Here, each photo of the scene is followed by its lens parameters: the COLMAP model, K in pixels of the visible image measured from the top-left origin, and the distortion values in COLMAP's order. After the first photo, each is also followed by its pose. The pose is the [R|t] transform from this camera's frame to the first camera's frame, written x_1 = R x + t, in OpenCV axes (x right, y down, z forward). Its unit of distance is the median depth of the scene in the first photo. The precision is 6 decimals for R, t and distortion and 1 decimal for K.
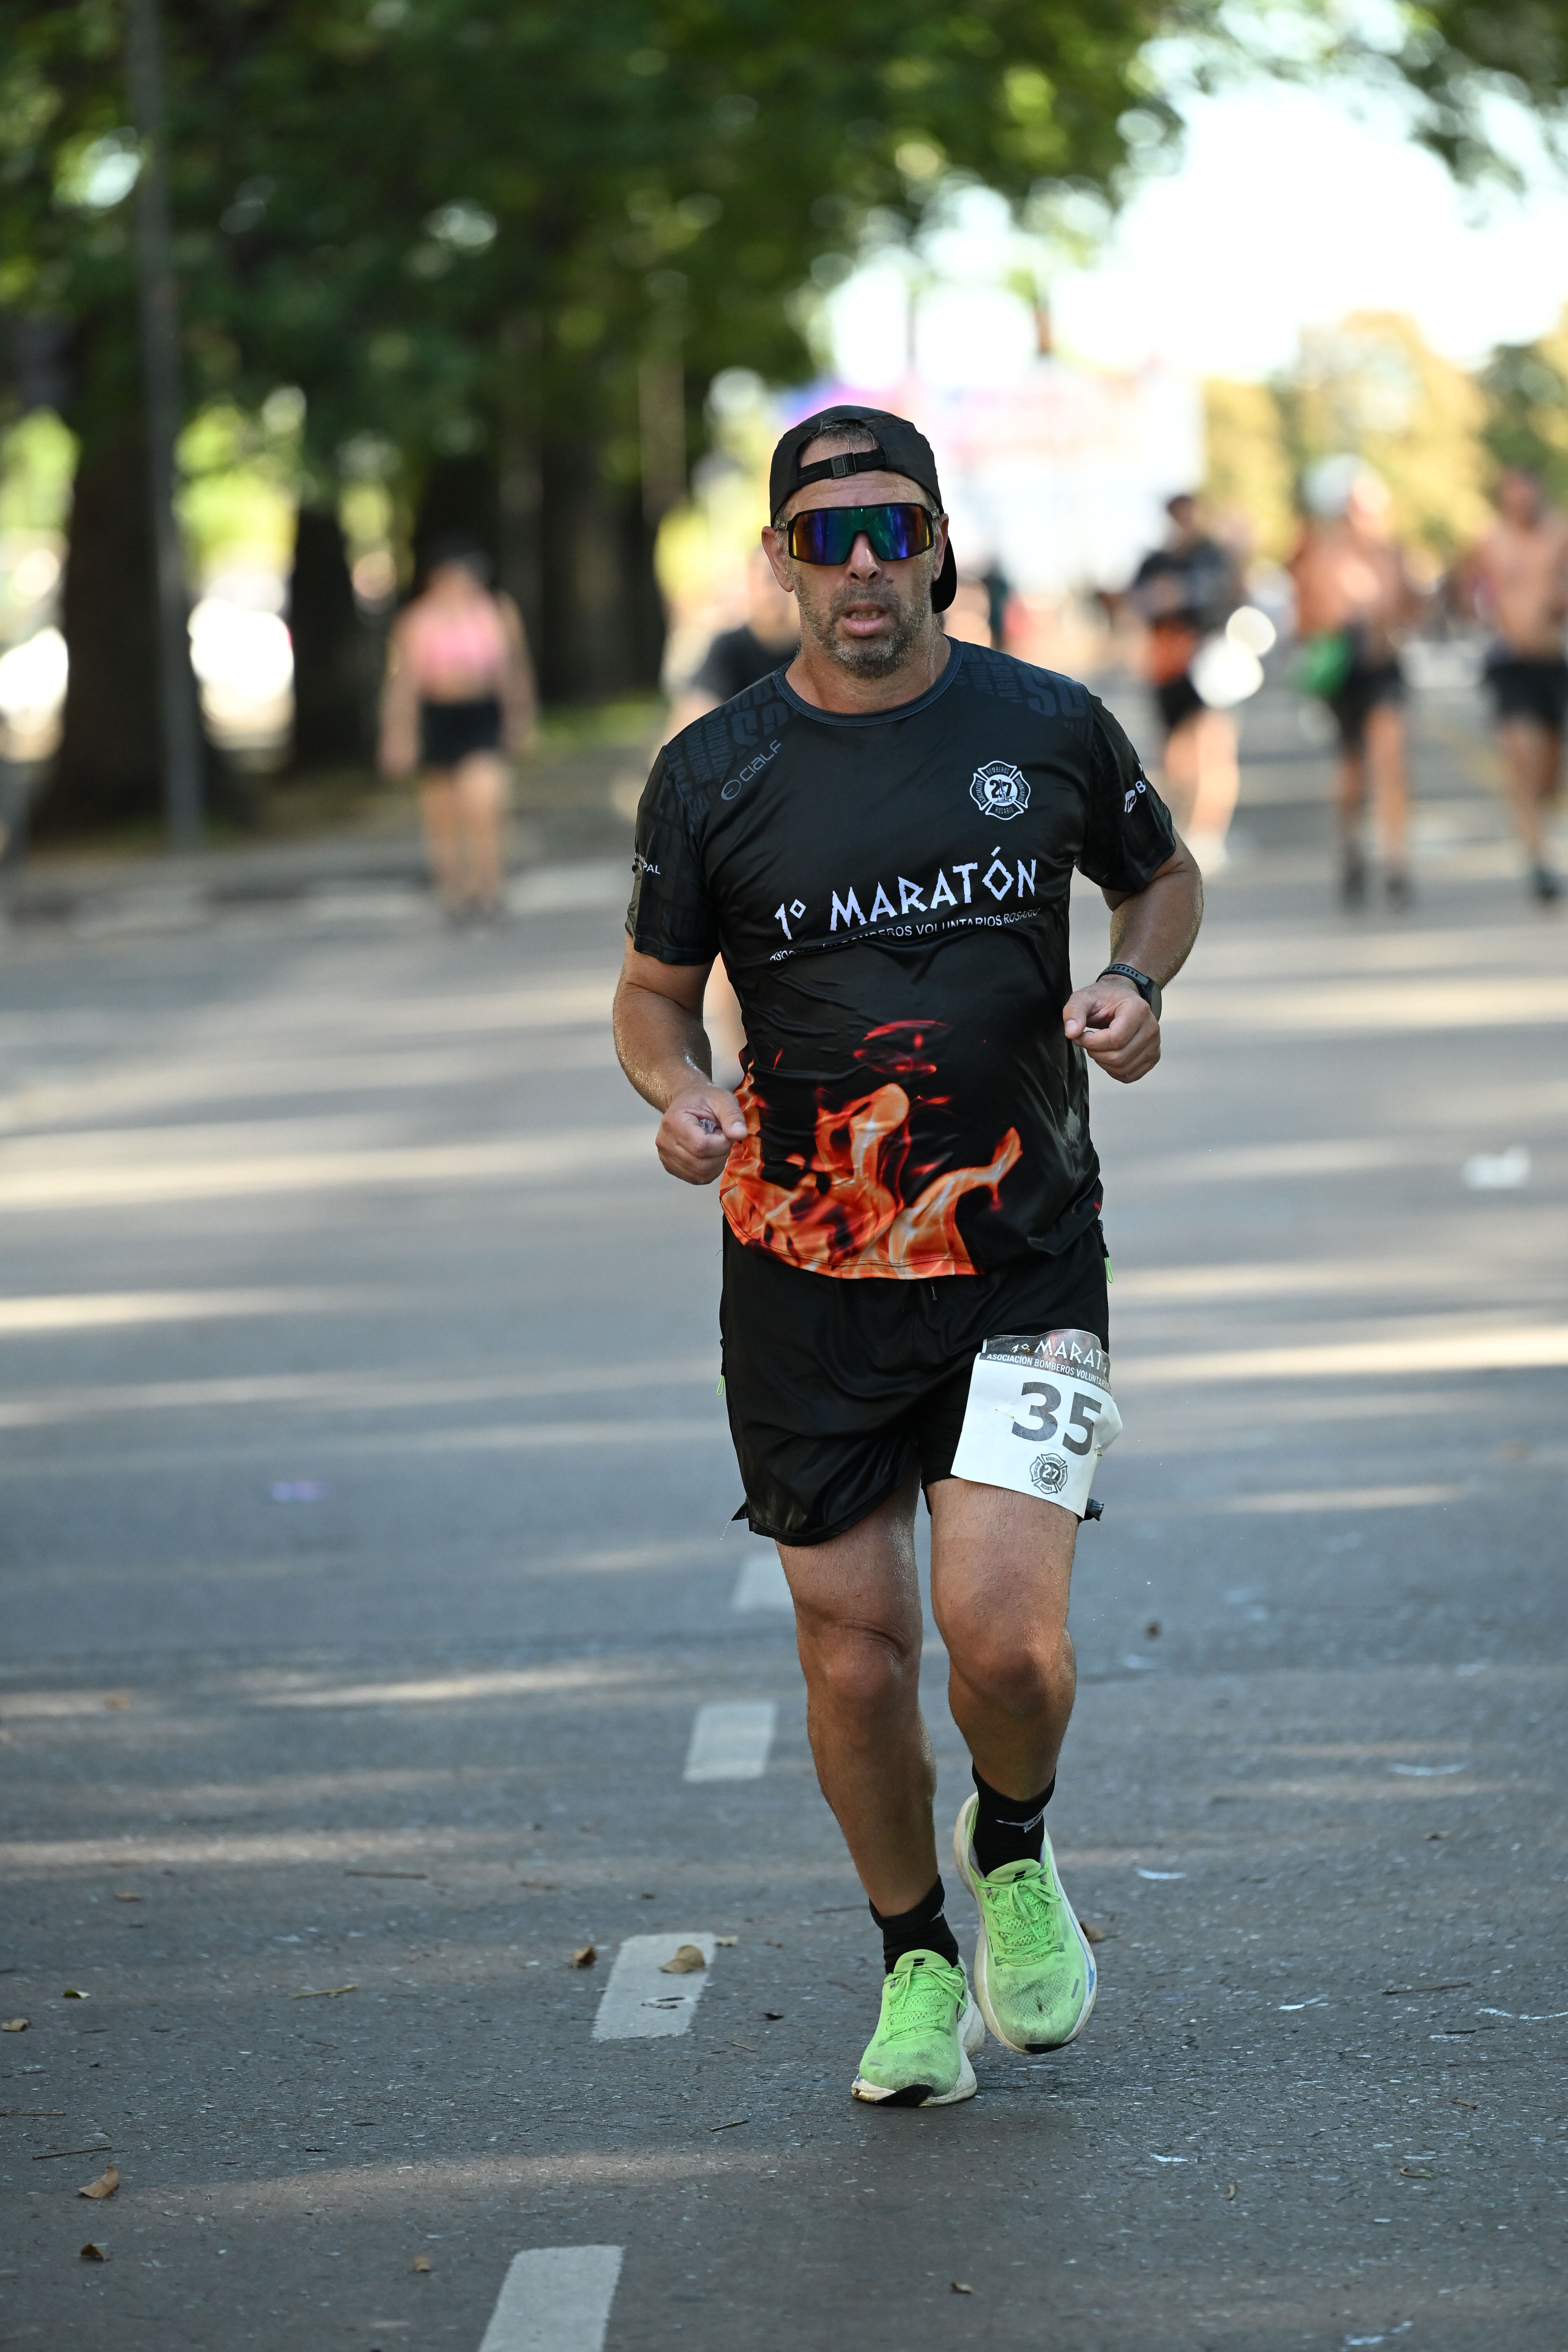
lens RADIAL K [[12882.1, 0, 784.0], [0, 12882.1, 1176.0], [0, 0, 1]] dist [-0.274503, 8.598565]
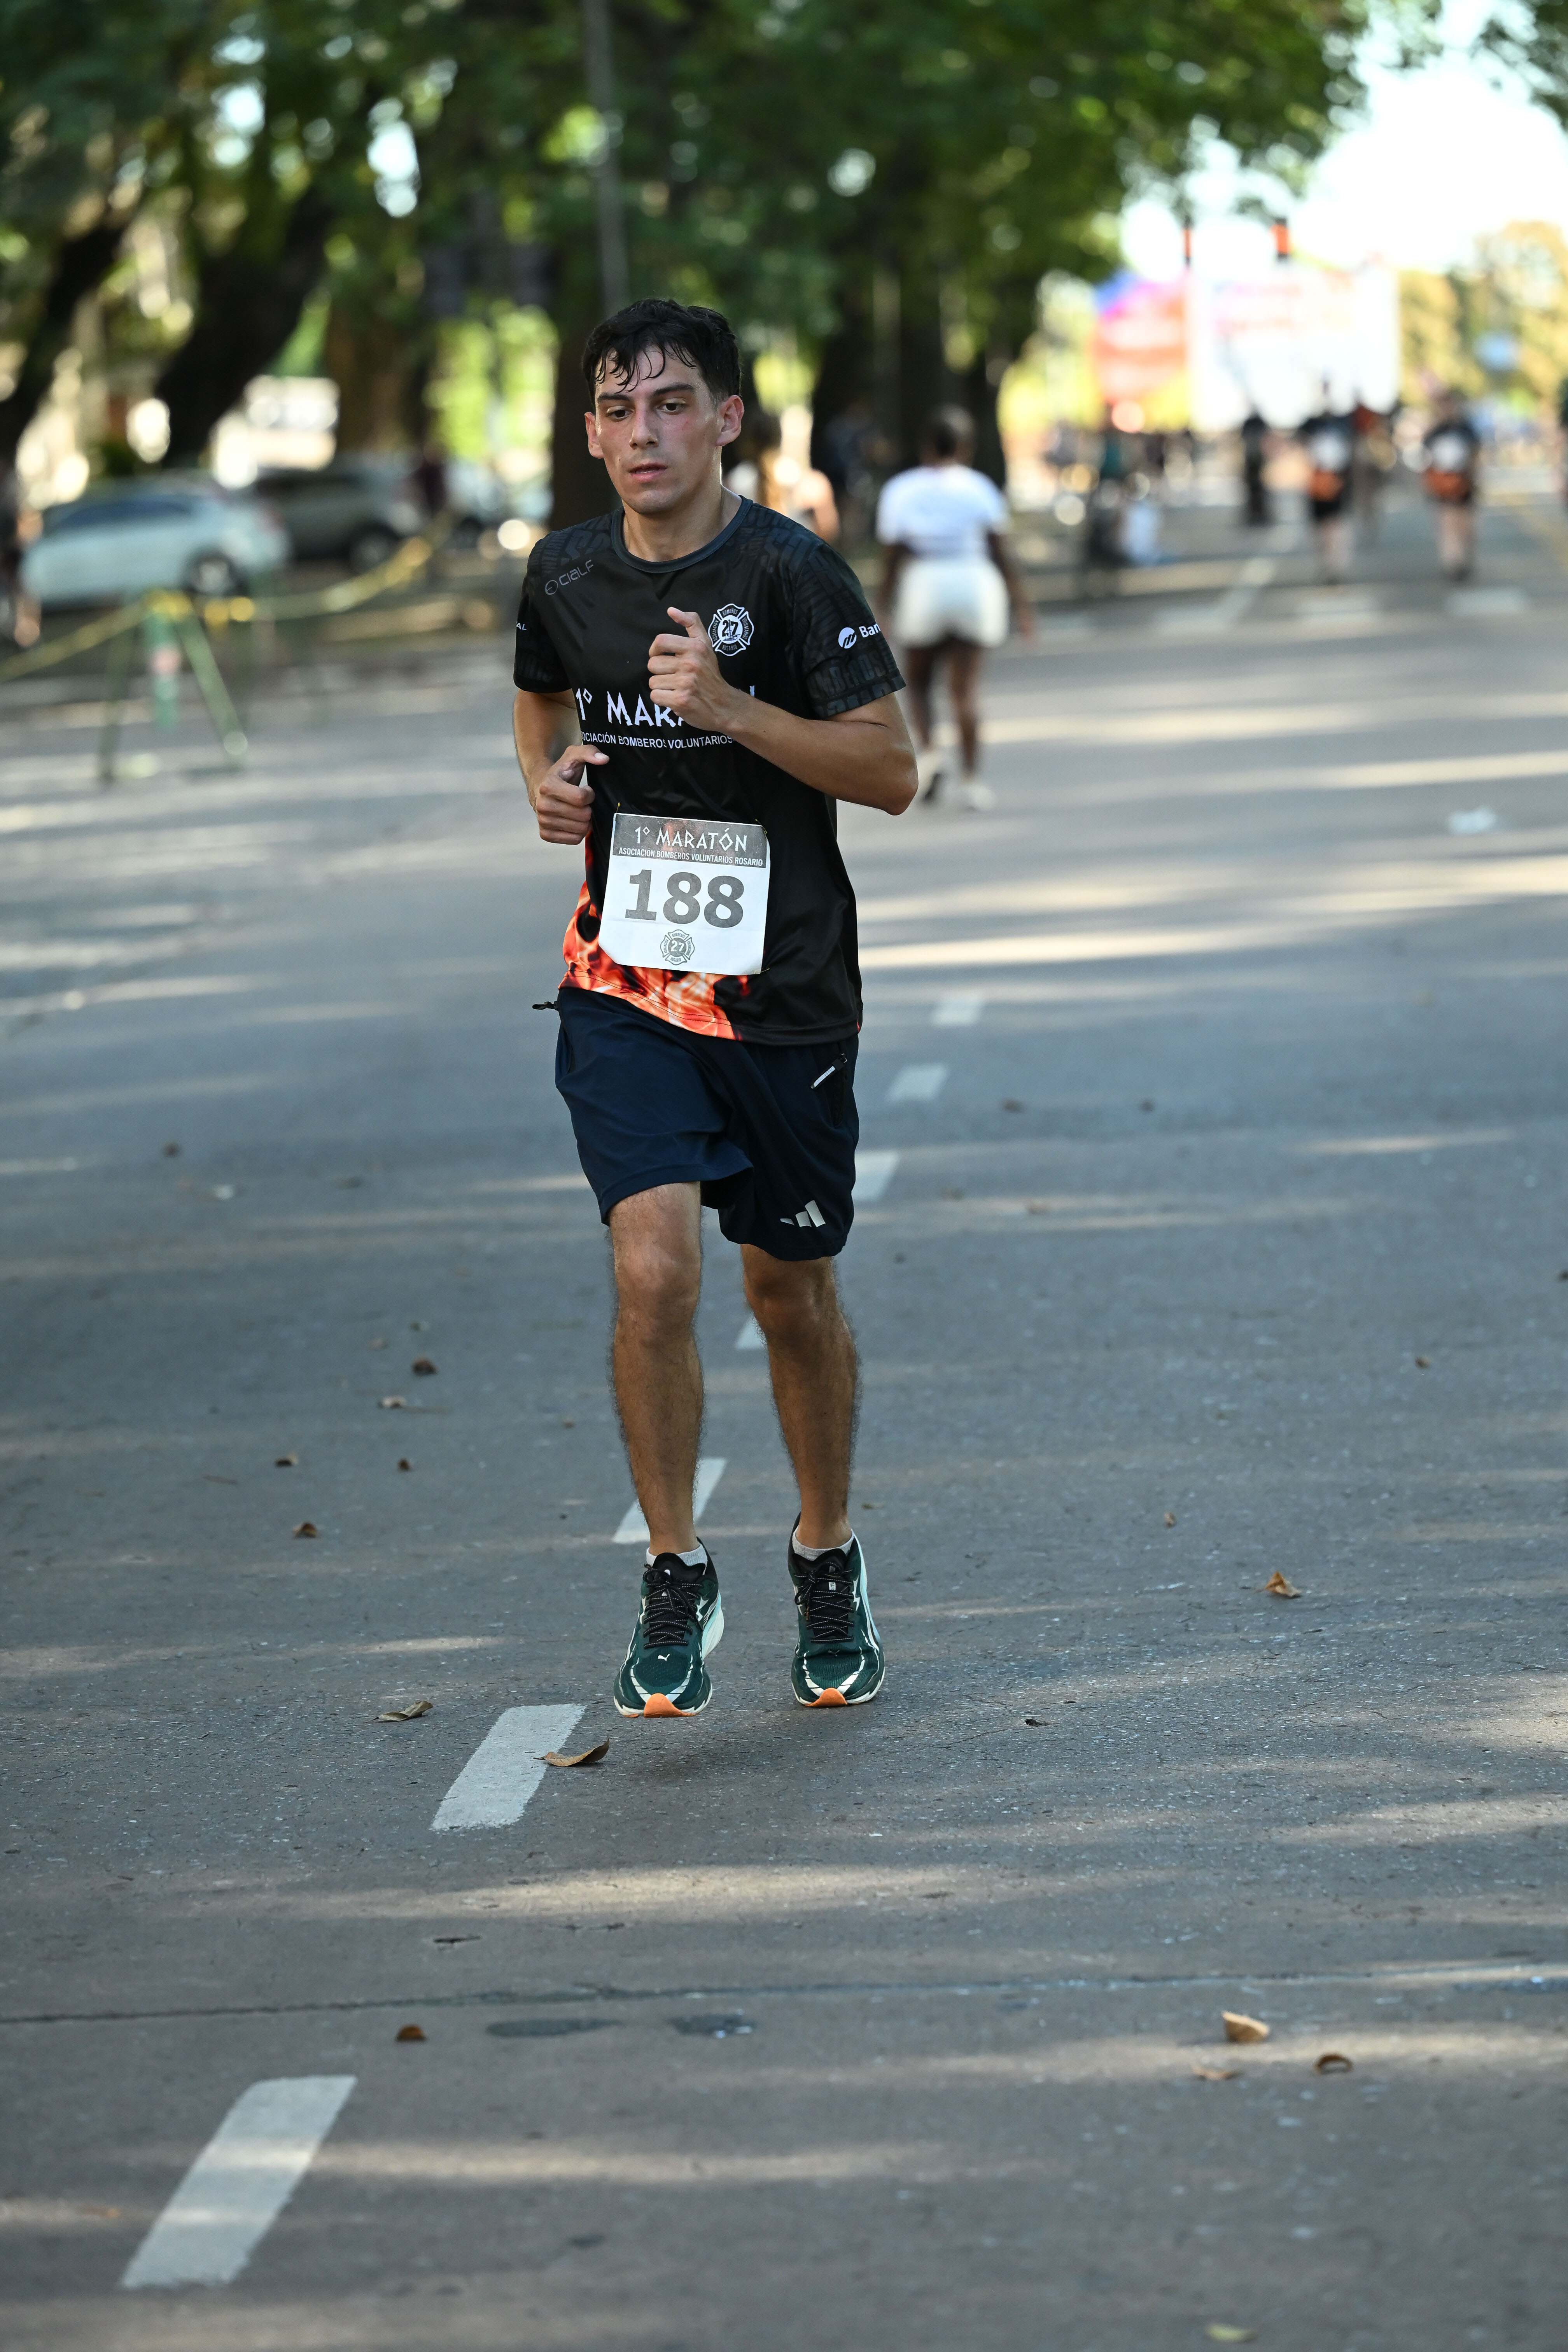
lens RADIAL K [[9299.8, 0, 784.0], [0, 9299.8, 1176.0], [0, 0, 1]] dist [0.051777, -4.752600]
pose [[0.999320, -0.007751, -0.036057, 0.025336], [0.008994, 0.999366, 0.034443, 0.004679], [0.035767, -0.034744, 0.998756, -0.117966]]
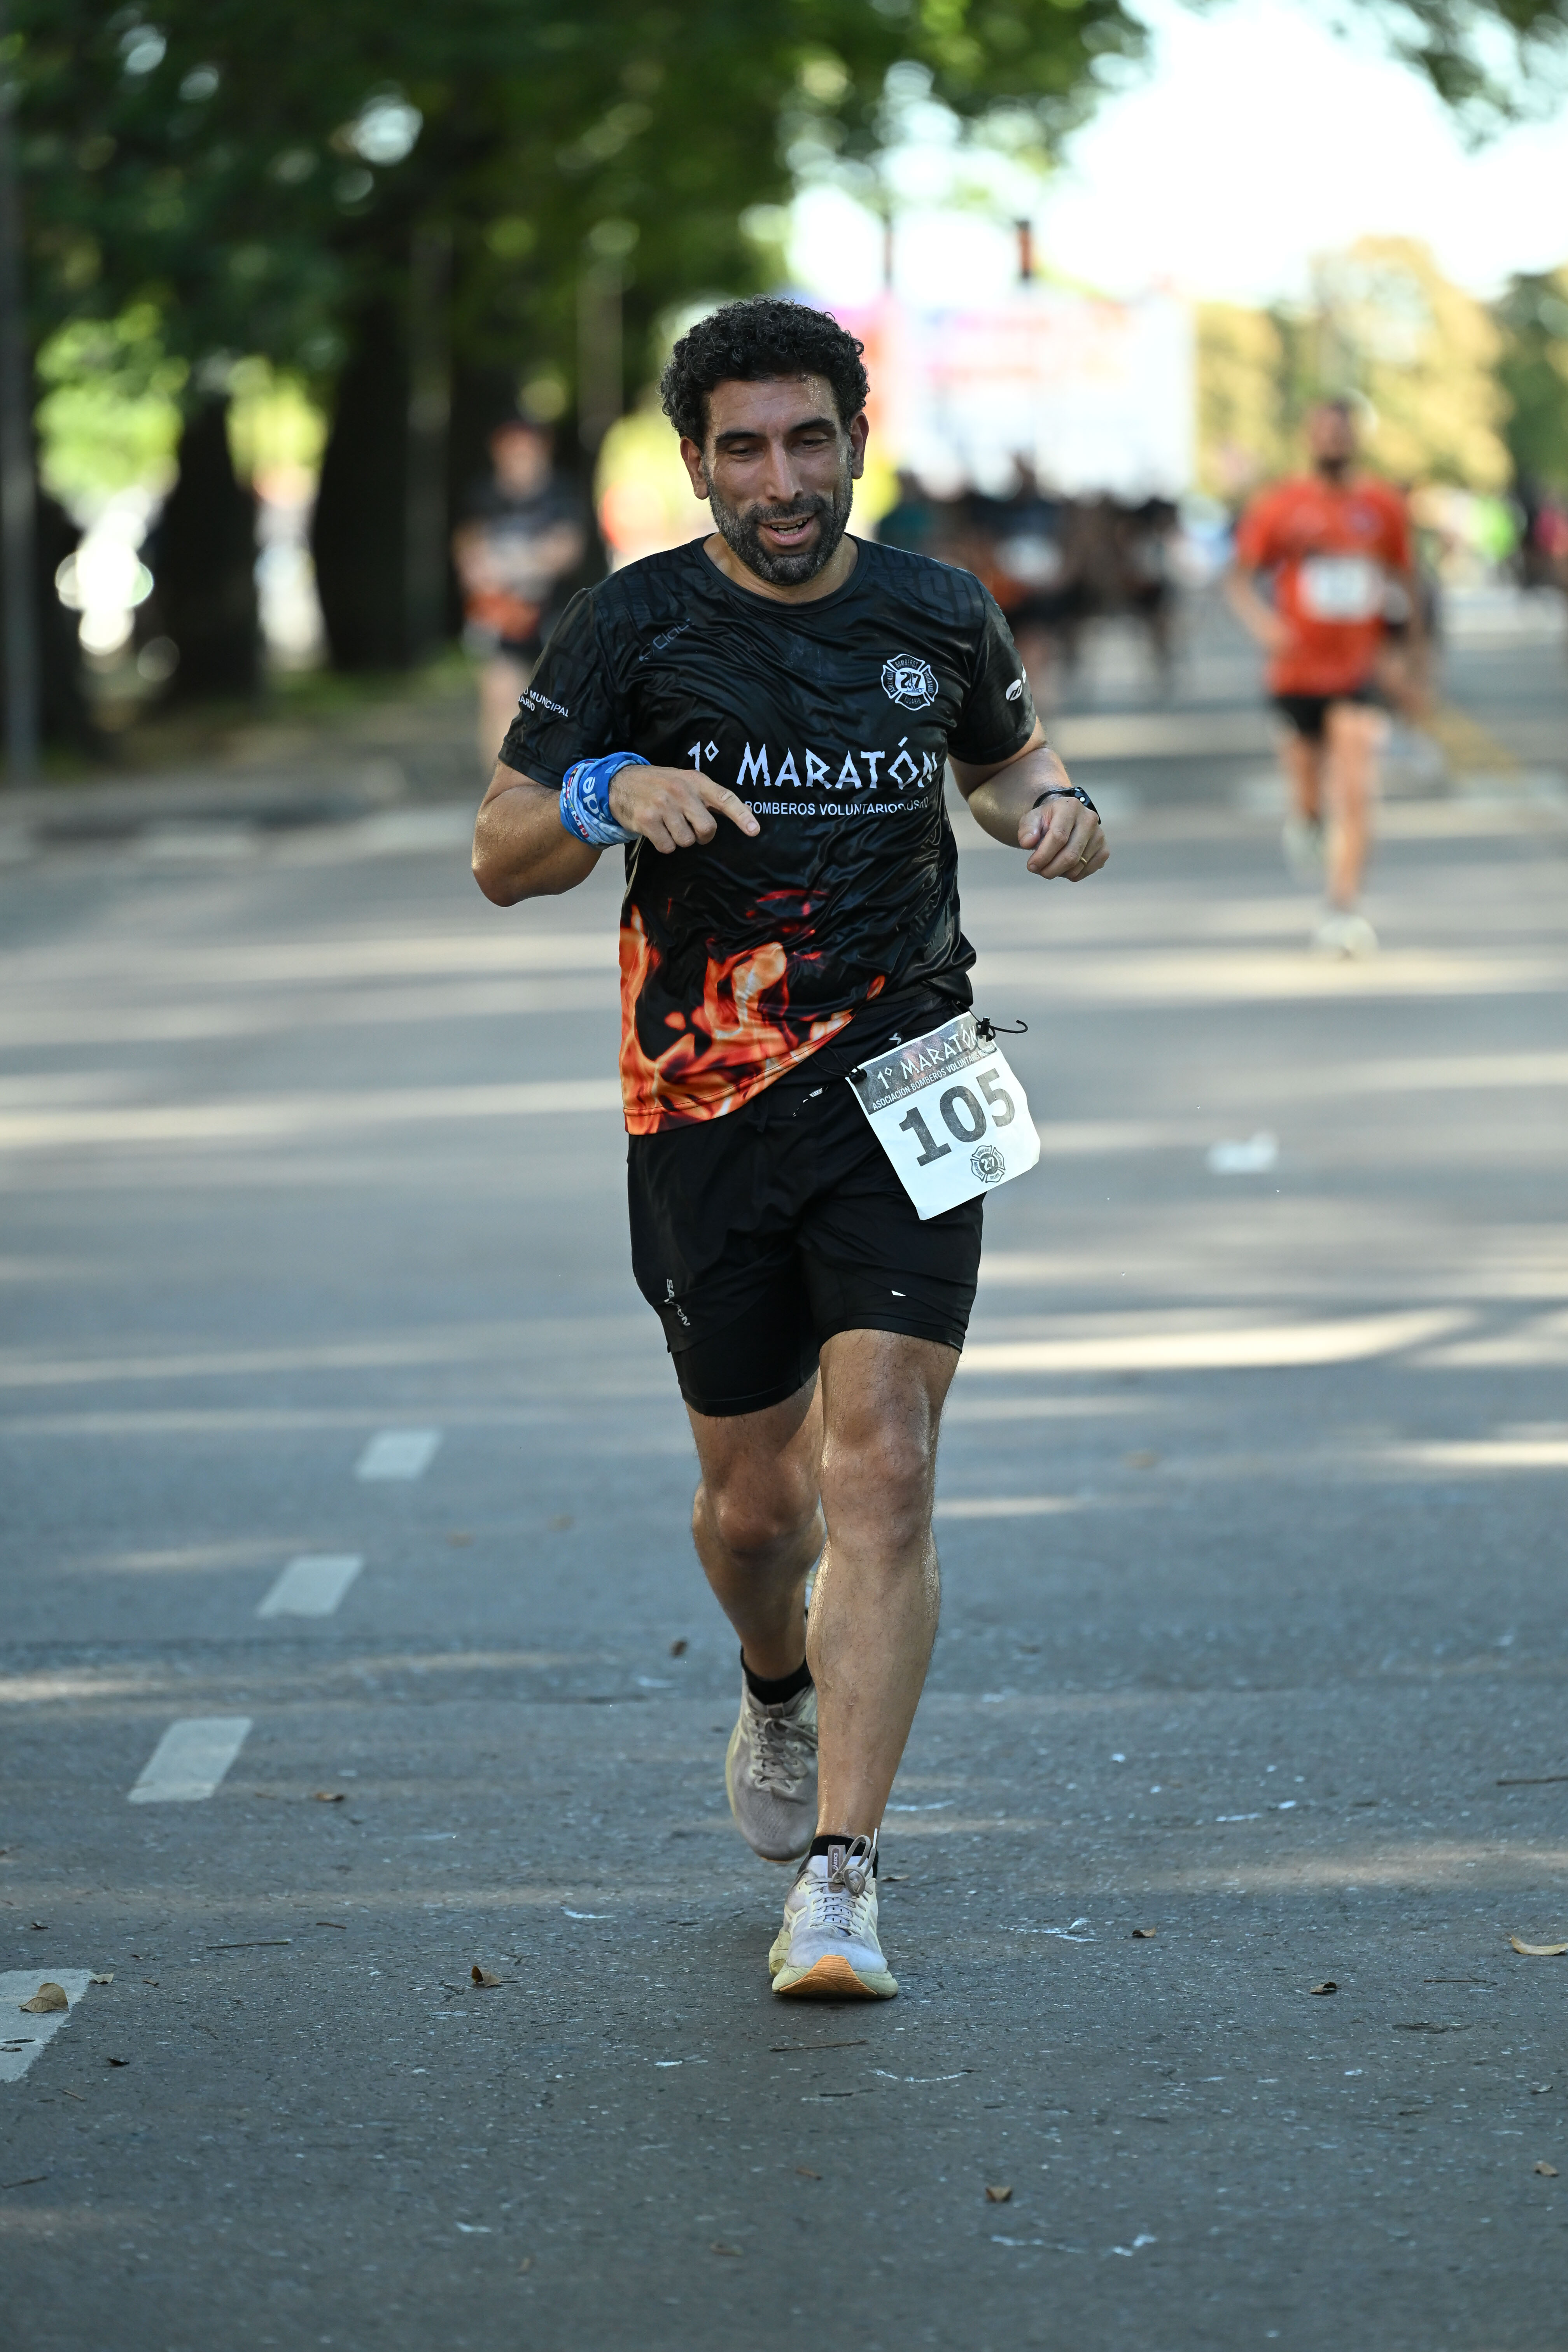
lens RADIAL K [[13490.5, 0, 784.0], [0, 13490.5, 1176.0], [0, 0, 1]] dist [-0.339828, 16.664068]
pose [[0.999831, 0.018364, 0.000780, 0.035617], [-0.018367, 0.999825, 0.003430, -0.002812], [-0.000717, -0.003444, 0.999994, 0.013721]]
